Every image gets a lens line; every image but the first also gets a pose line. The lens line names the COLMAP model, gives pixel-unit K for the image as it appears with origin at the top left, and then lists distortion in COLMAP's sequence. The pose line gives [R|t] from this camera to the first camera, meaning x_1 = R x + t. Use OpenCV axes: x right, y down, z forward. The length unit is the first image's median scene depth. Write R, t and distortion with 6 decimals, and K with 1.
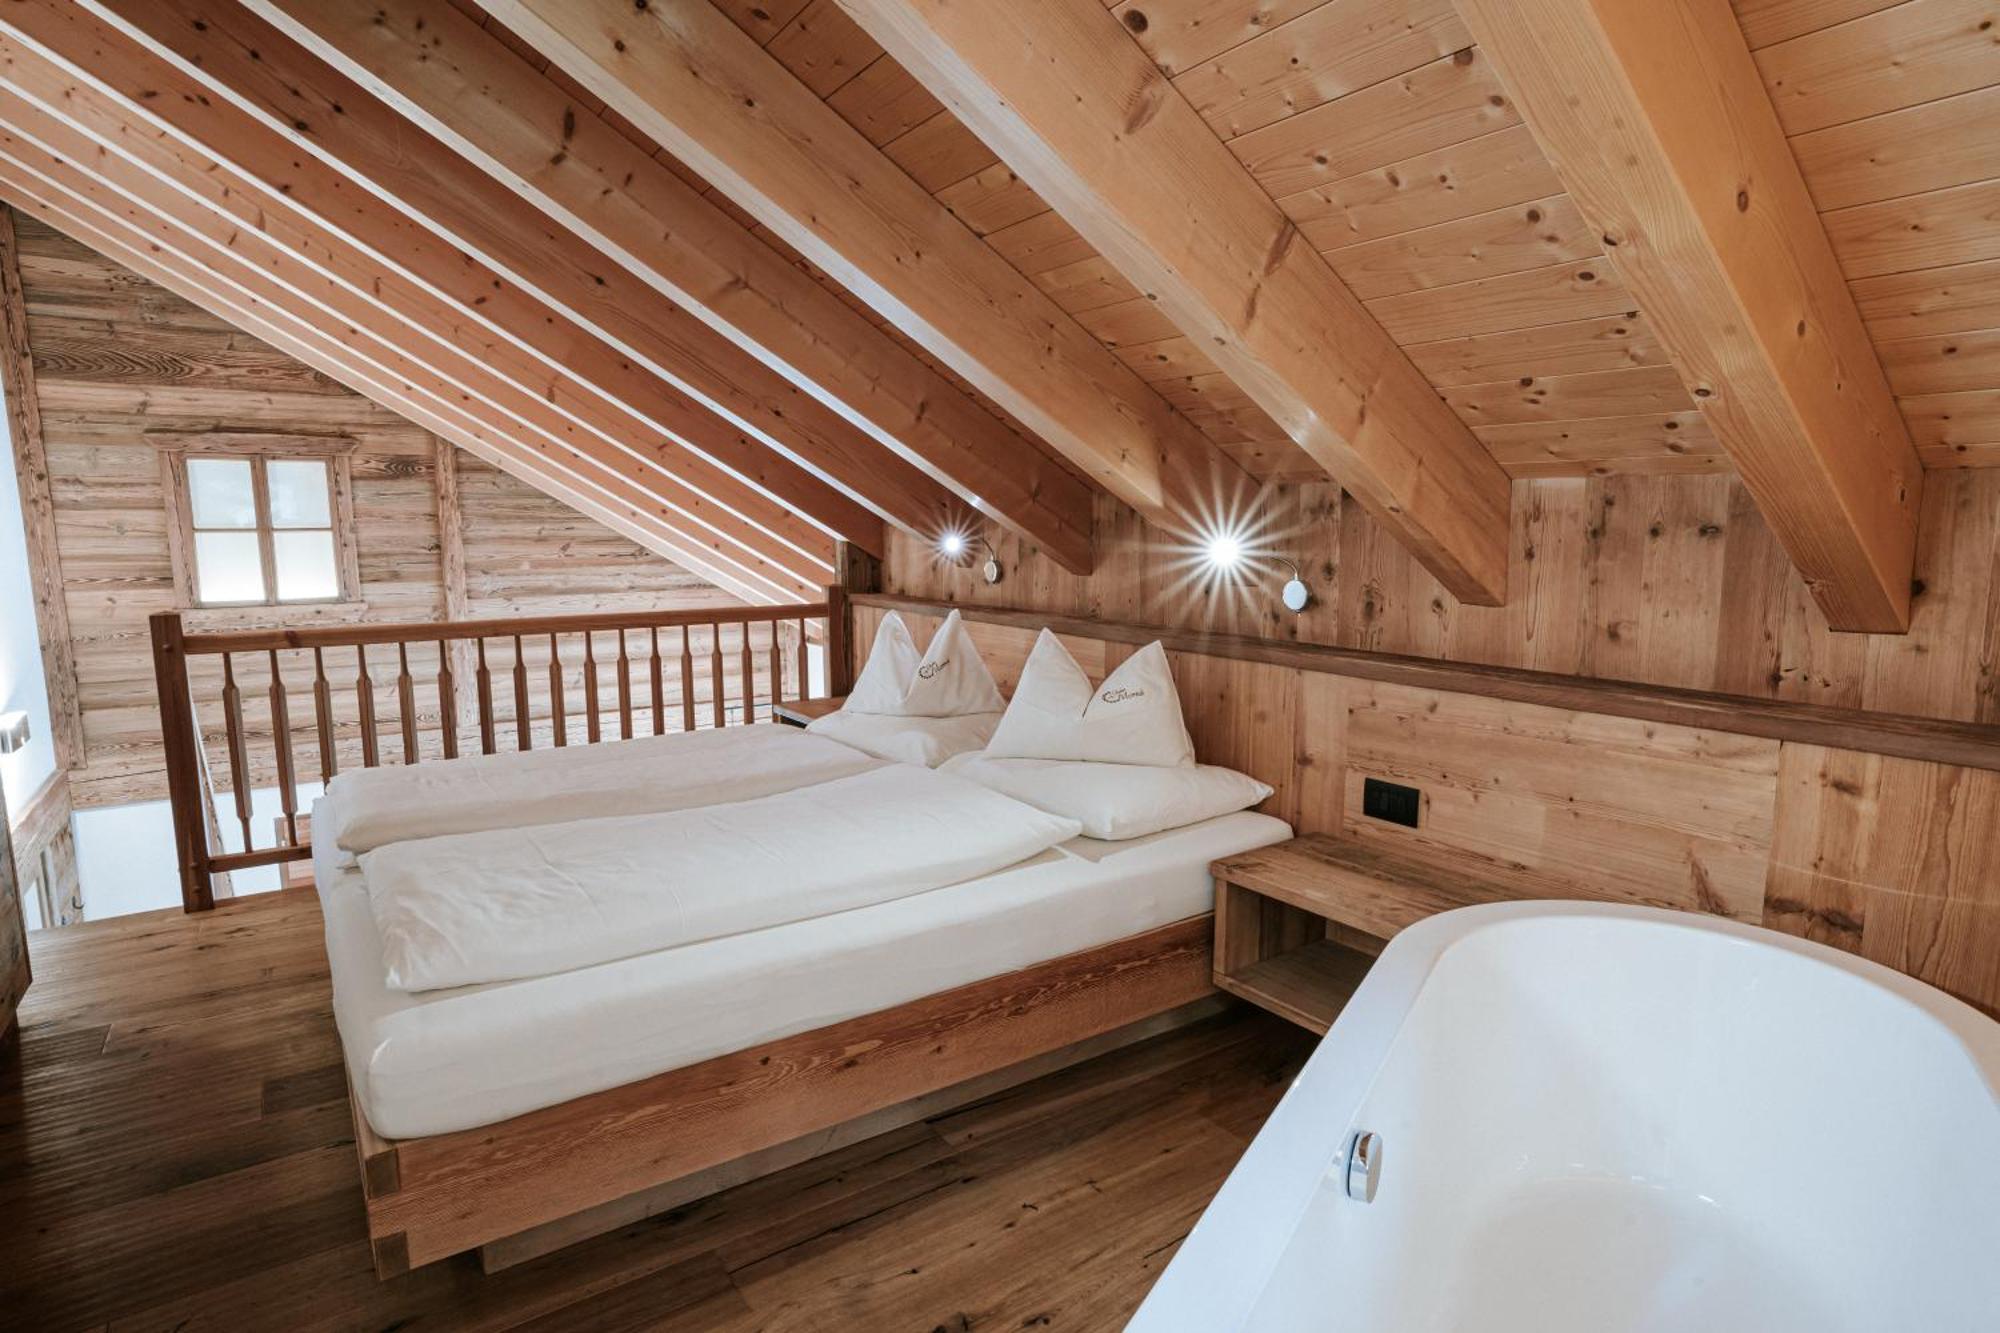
lens RADIAL K [[1081.6, 0, 997.8], [0, 1081.6, 666.1], [0, 0, 1]] dist [0.005913, 0.007070]
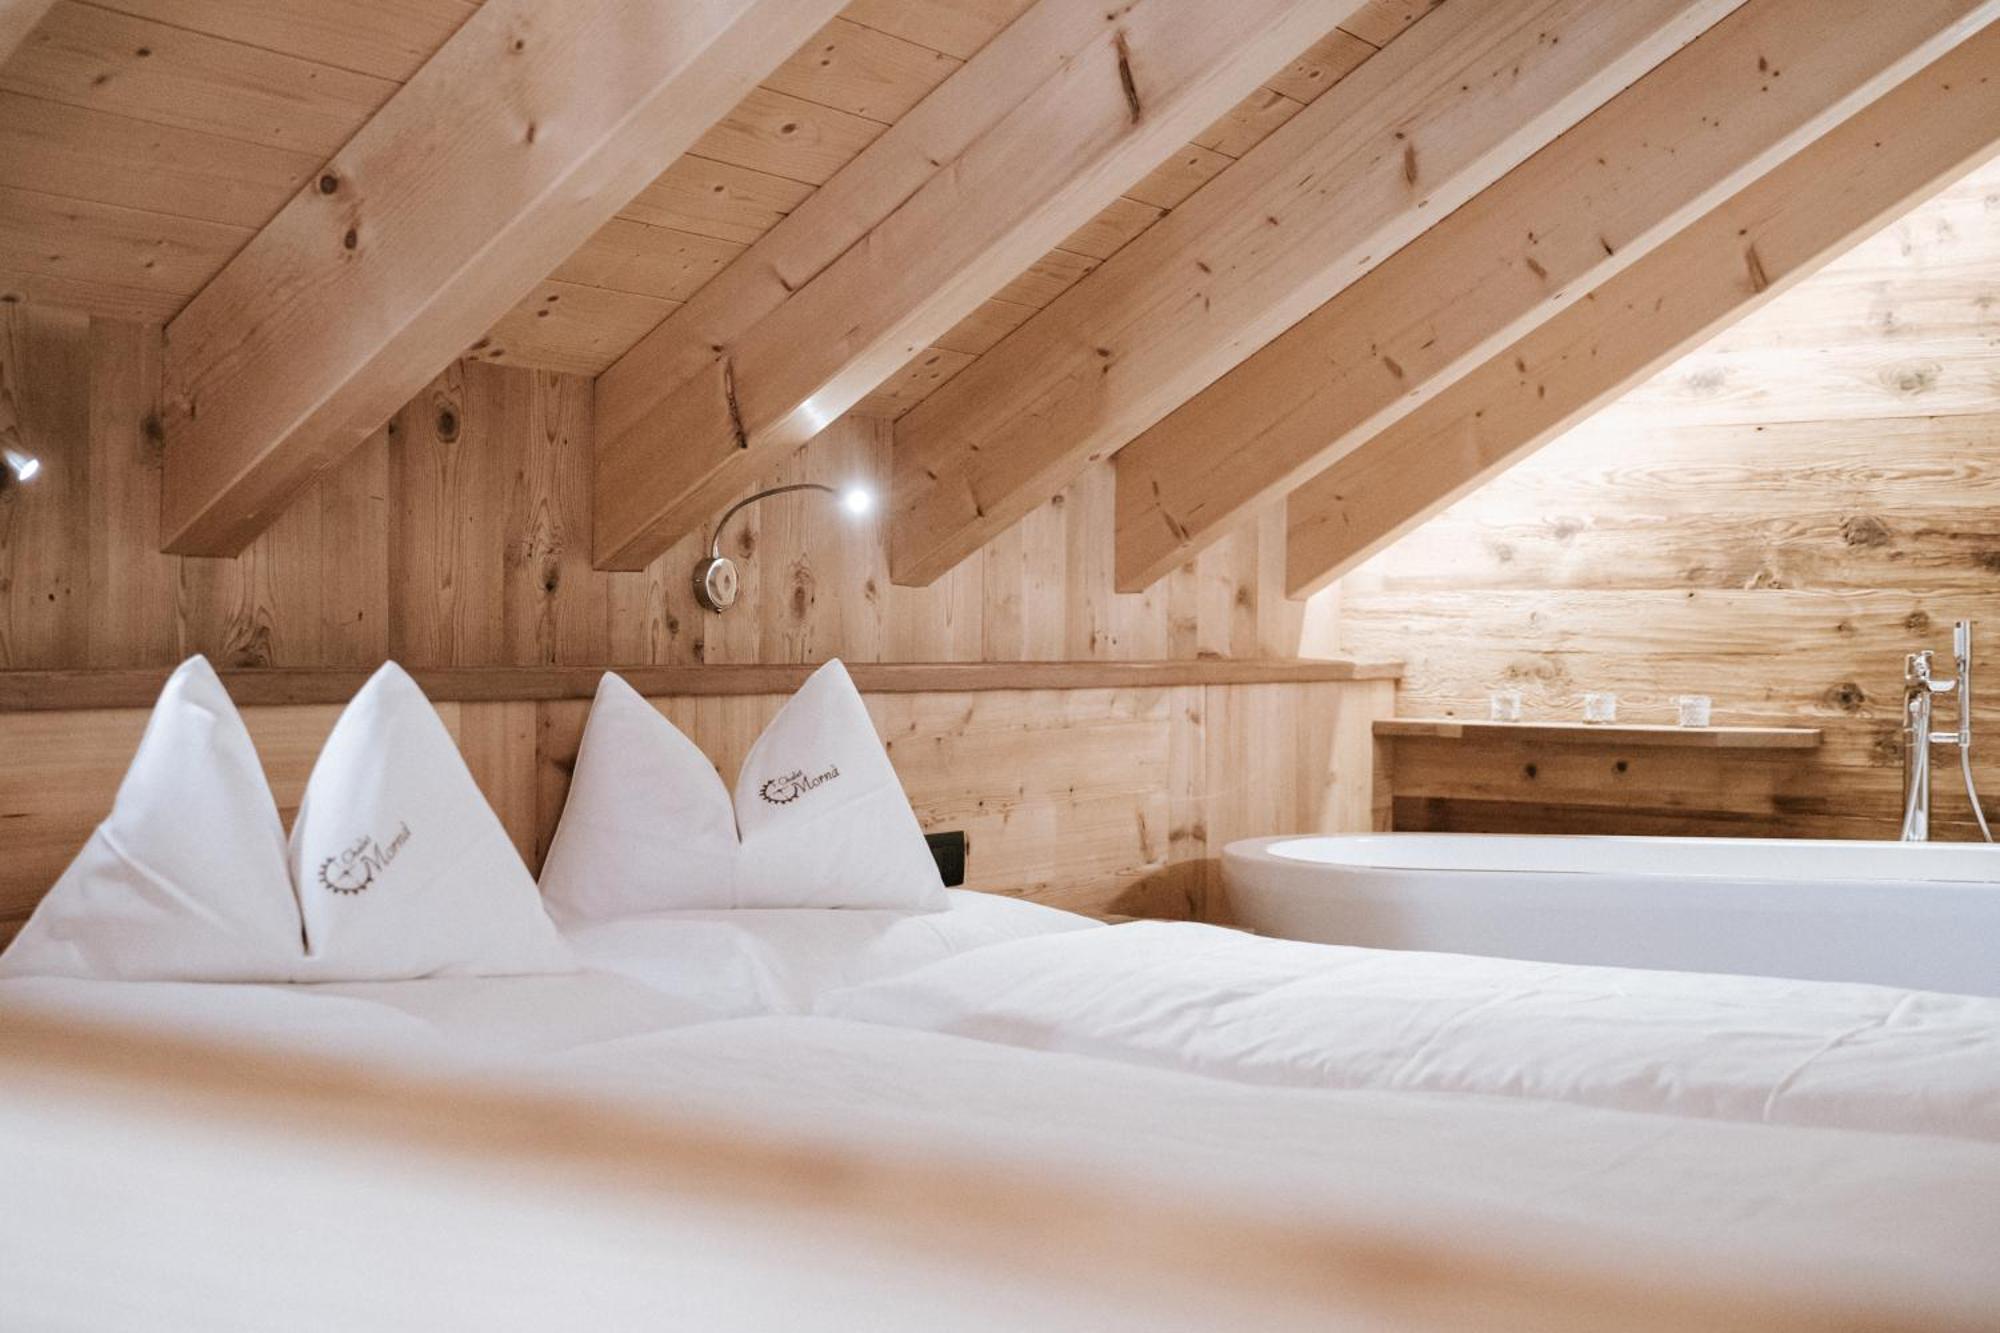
lens RADIAL K [[2463.1, 0, 1002.4], [0, 2463.1, 660.6], [0, 0, 1]] dist [0.041874, 0.000000]
pose [[-0.370255, -0.013156, 0.928837, -1.259602], [0.118217, 0.991102, 0.061162, -0.107686], [-0.921377, 0.132450, -0.365405, 1.663495]]
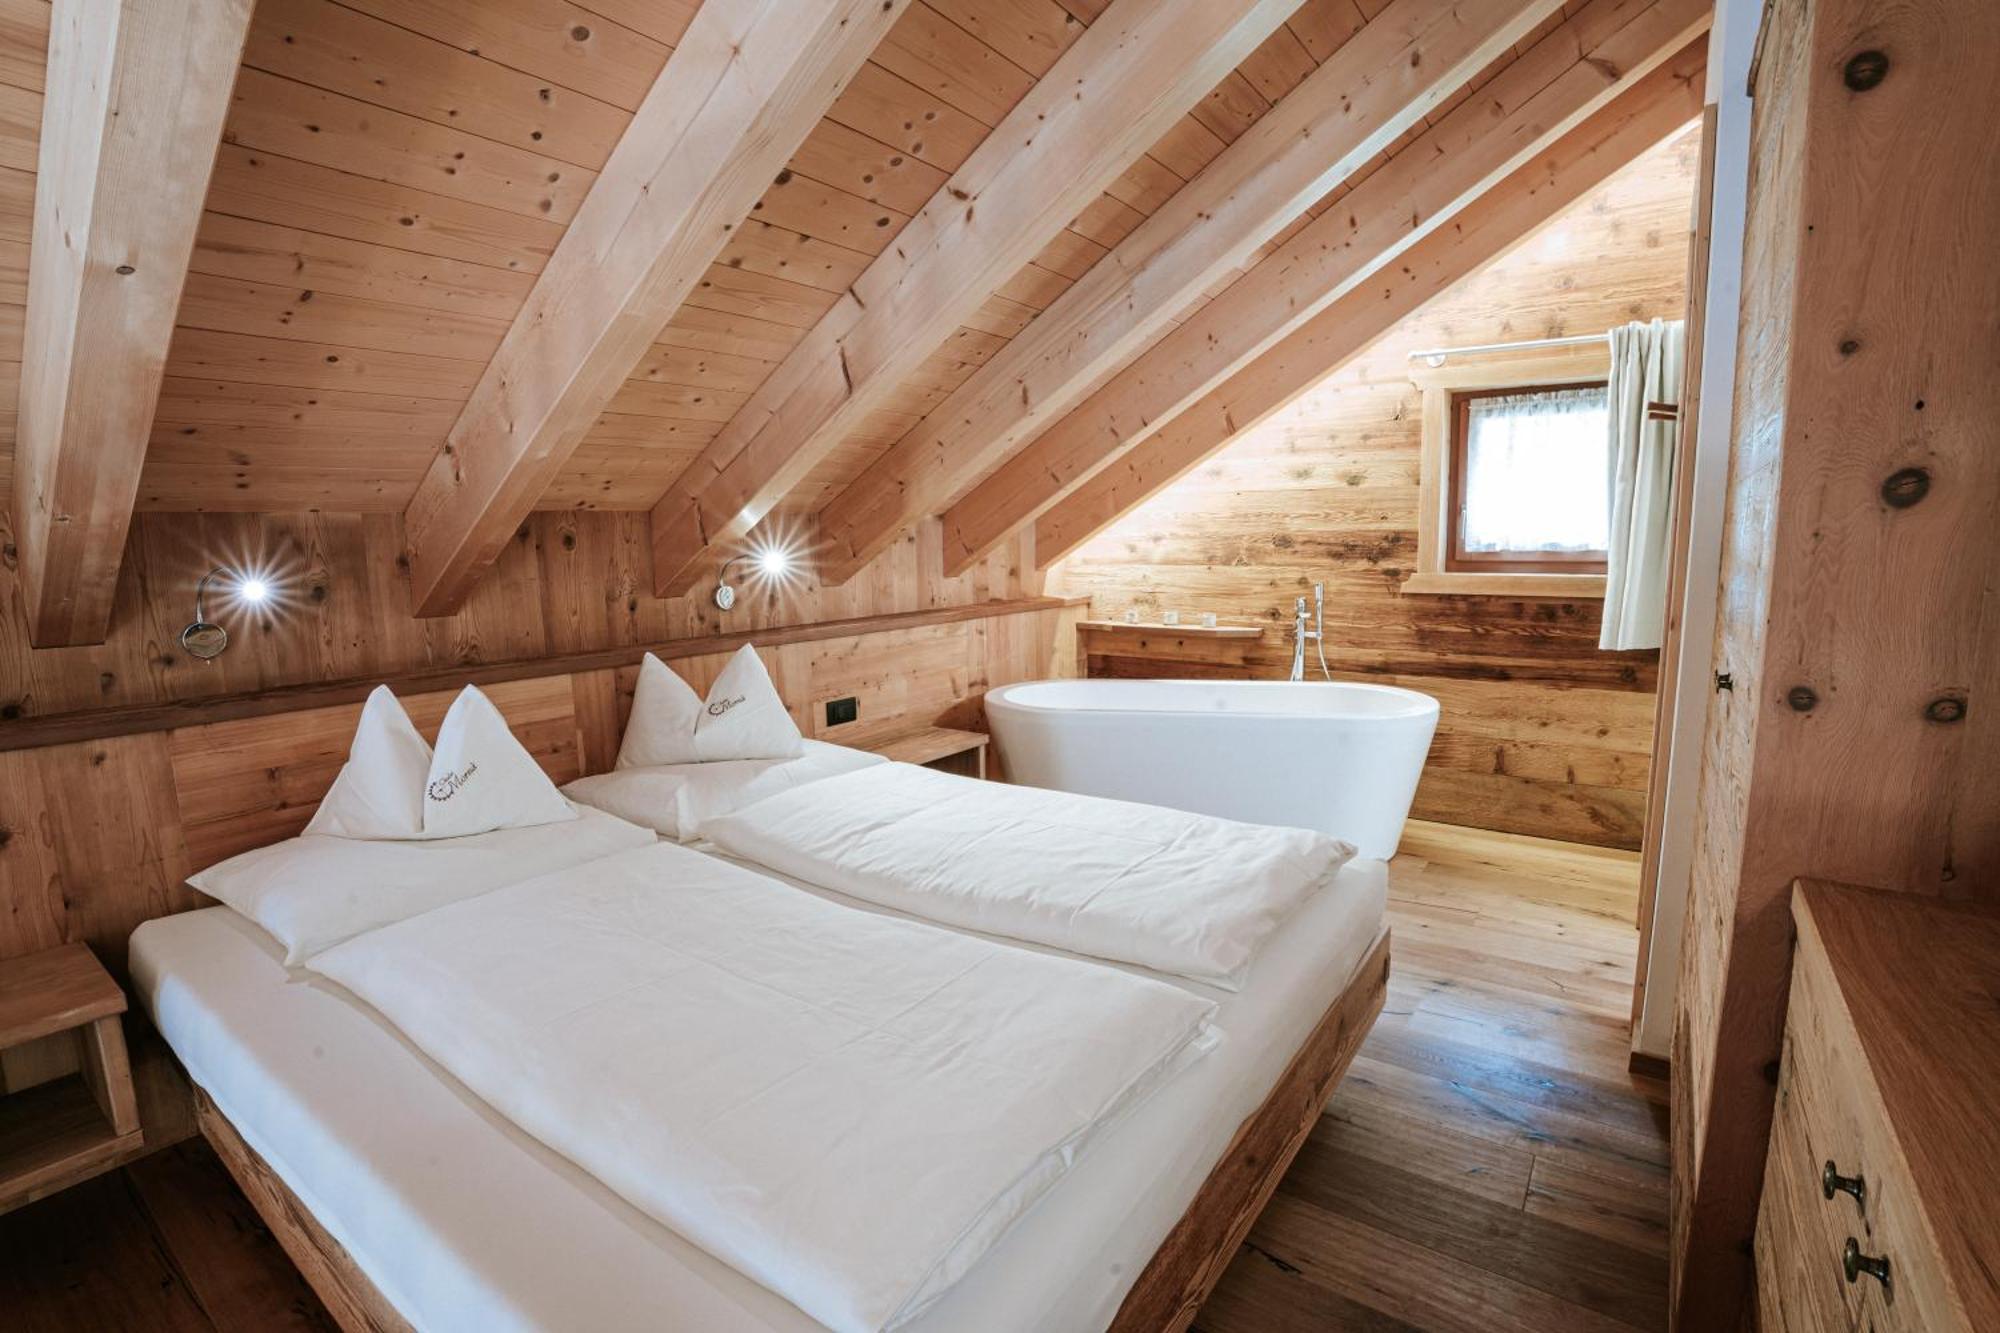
lens RADIAL K [[959.8, 0, 1002.6], [0, 959.8, 686.5], [0, 0, 1]] dist [-0.055641, 0.001677]
pose [[-0.327788, -0.149346, 0.932872, -1.136770], [0.144125, 0.967964, 0.205606, -0.184639], [-0.933693, 0.201846, -0.295763, 1.289385]]
